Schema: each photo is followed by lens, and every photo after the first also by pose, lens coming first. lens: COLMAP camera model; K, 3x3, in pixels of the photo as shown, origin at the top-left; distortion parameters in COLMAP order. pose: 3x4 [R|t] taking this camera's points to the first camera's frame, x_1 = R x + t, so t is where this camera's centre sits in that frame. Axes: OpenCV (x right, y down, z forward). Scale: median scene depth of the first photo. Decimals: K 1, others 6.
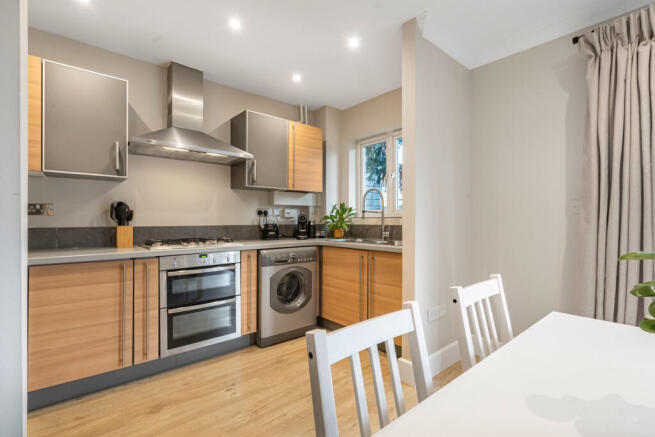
lens RADIAL K [[300.1, 0, 331.1], [0, 300.1, 220.6], [0, 0, 1]] dist [-0.005652, 0.001779]
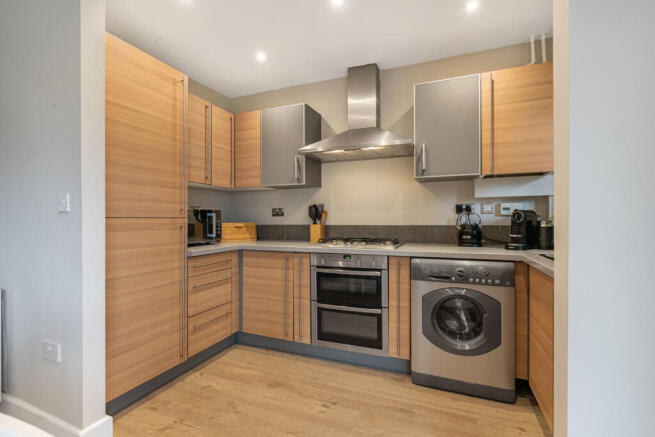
lens RADIAL K [[300.1, 0, 329.0], [0, 300.1, 218.6], [0, 0, 1]] dist [-0.005652, 0.001779]
pose [[0.457076, -0.001165, -0.889427, 0.378379], [0.003226, 0.999995, 0.000348, -0.005311], [0.889422, -0.003028, 0.457077, 0.468883]]
